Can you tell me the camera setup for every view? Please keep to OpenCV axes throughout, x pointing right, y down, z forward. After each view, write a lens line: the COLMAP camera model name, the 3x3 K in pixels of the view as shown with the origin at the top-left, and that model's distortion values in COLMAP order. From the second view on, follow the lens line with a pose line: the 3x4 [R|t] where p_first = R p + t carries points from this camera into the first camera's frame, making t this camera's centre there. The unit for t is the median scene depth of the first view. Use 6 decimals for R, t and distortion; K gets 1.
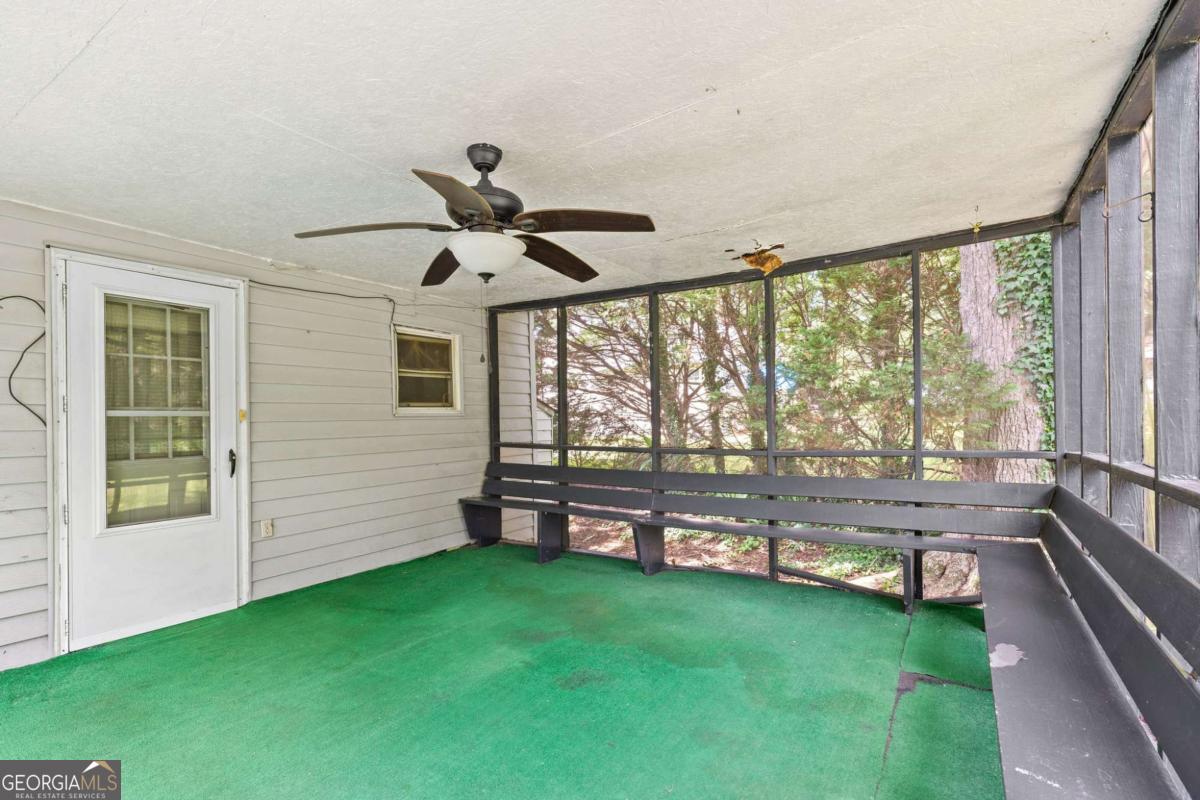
lens RADIAL K [[557.6, 0, 591.5], [0, 557.6, 406.9], [0, 0, 1]] dist [-0.003561, -0.001319]
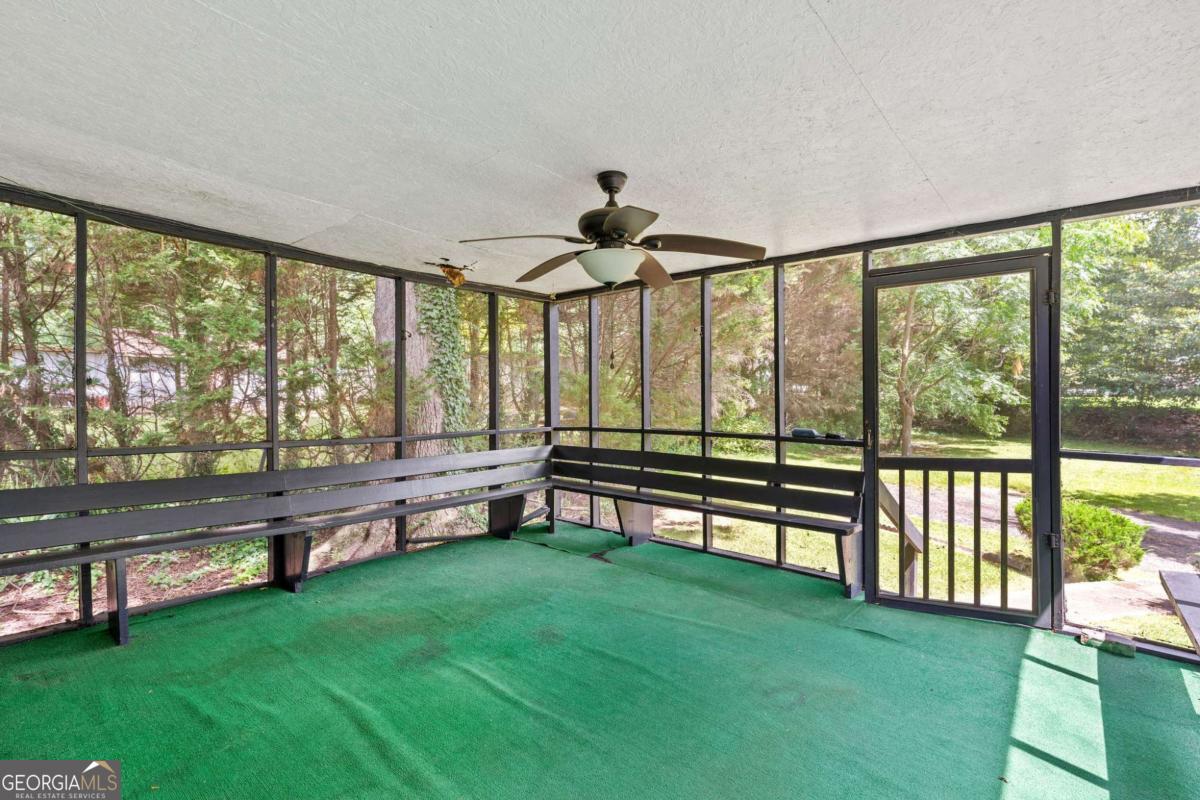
lens RADIAL K [[557.6, 0, 588.7], [0, 557.6, 403.4], [0, 0, 1]] dist [-0.003561, -0.001319]
pose [[0.146929, 0.010263, 0.989094, -0.771636], [-0.024314, 0.999682, -0.006761, 0.011219], [-0.988848, -0.023055, 0.147132, 0.508926]]
